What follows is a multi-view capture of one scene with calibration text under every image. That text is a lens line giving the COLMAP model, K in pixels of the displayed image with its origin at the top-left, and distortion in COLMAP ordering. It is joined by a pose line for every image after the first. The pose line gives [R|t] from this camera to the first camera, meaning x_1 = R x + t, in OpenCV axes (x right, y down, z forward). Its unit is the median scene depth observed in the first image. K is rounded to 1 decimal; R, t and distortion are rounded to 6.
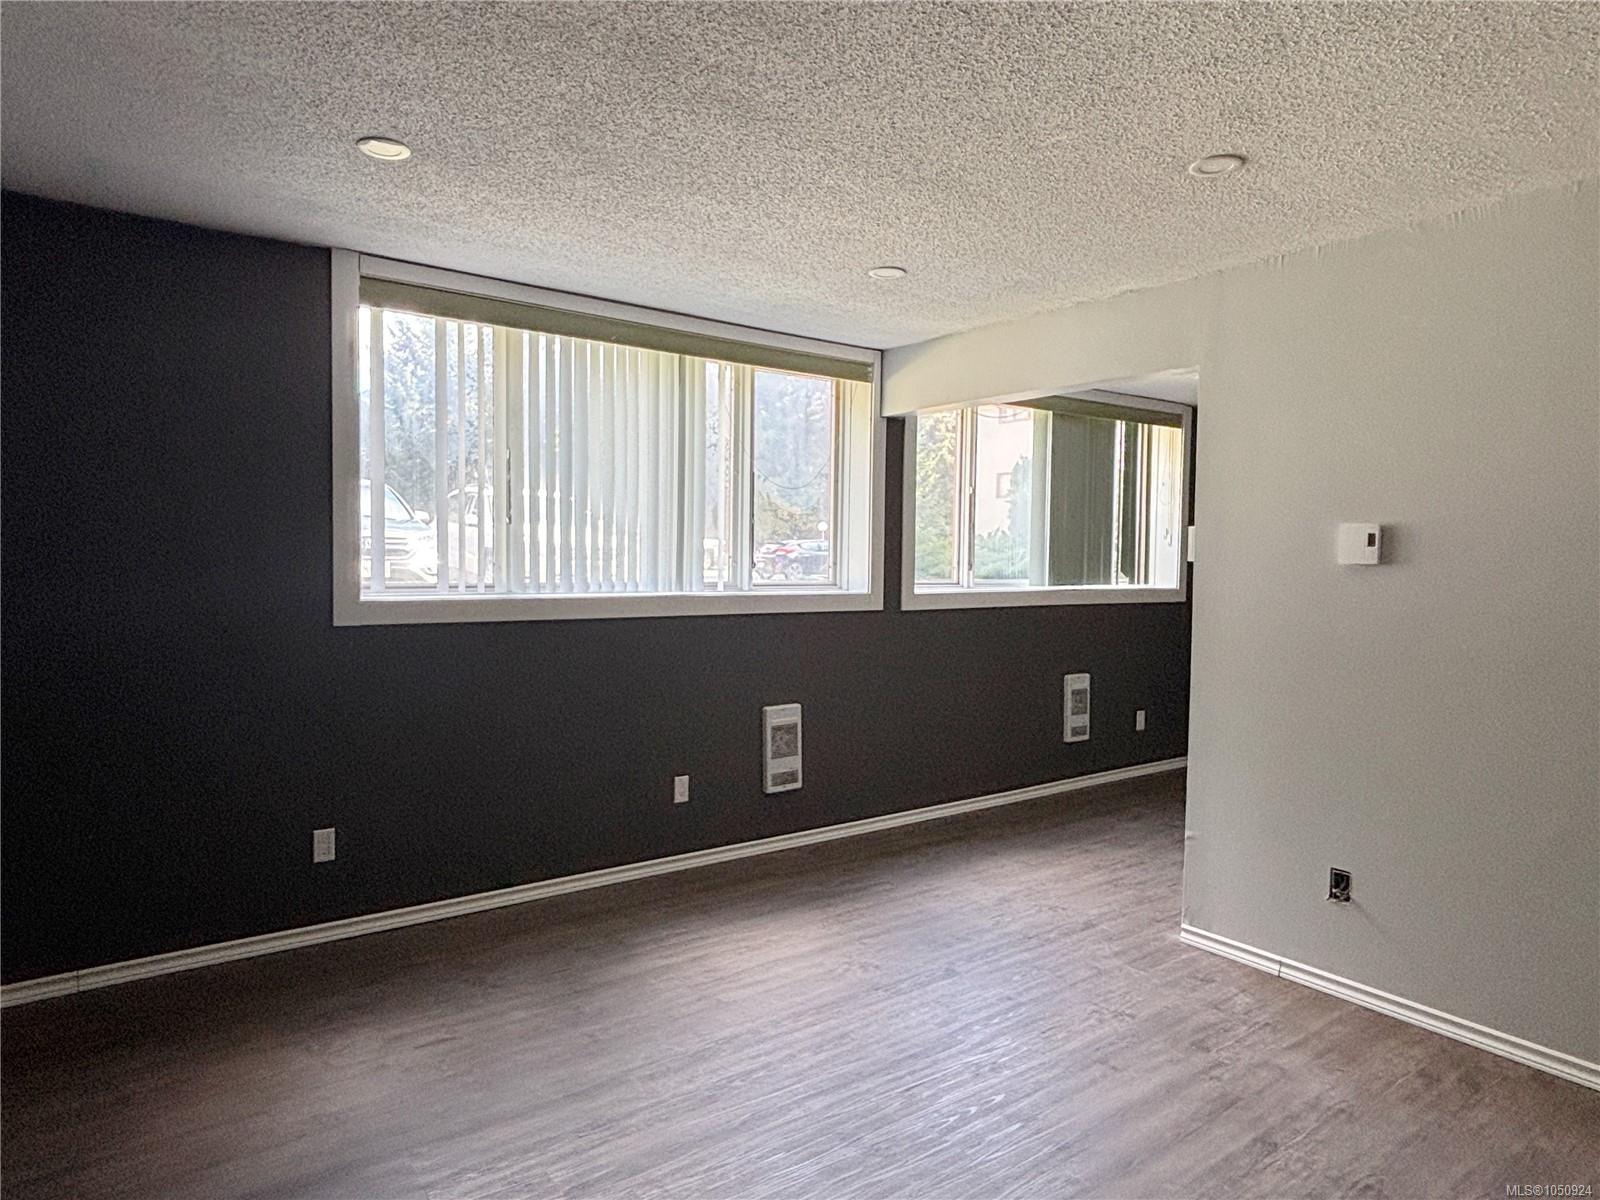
lens RADIAL K [[955.6, 0, 800.0], [0, 955.6, 600.0], [0, 0, 1]] dist [0.002177, 0.001251]
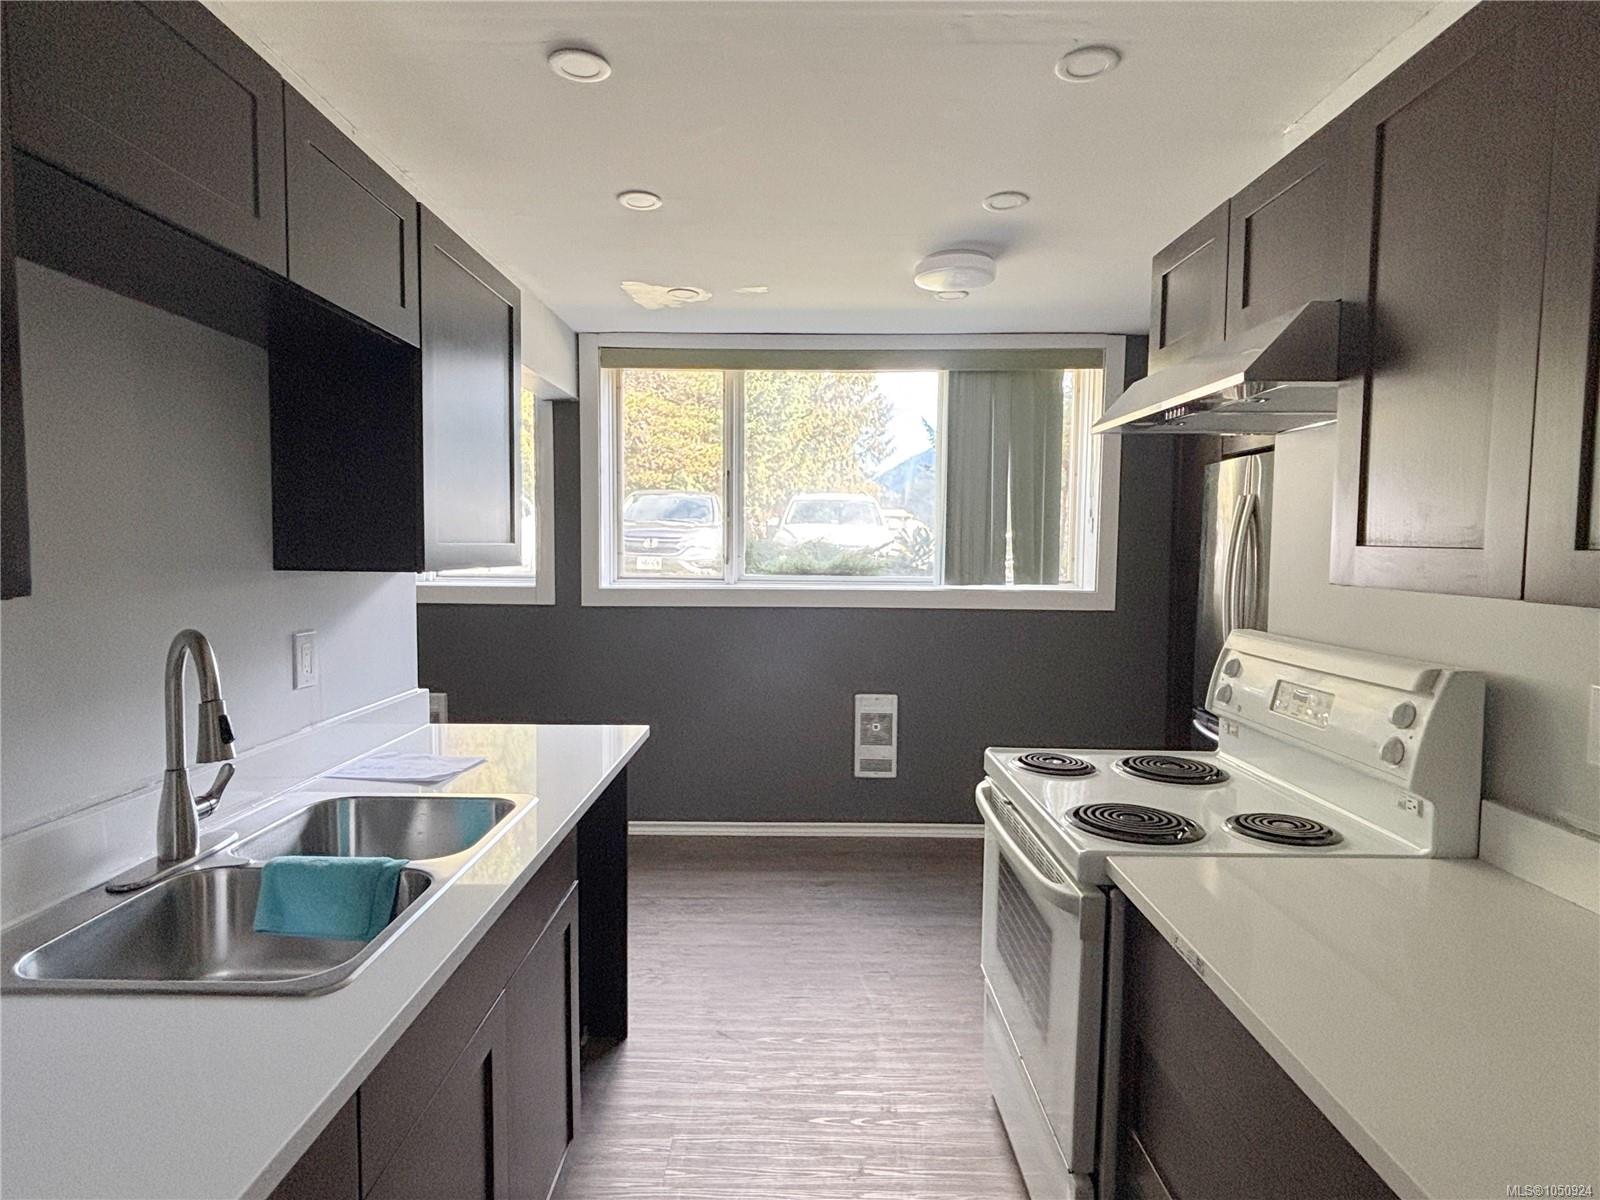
lens RADIAL K [[759.7, 0, 800.0], [0, 759.7, 600.0], [0, 0, 1]] dist [0.000208, -0.000003]
pose [[0.802119, 0.035736, -0.596094, 0.553756], [-0.026077, 0.999352, 0.024822, -0.014514], [0.596594, -0.004366, 0.802531, 0.402973]]
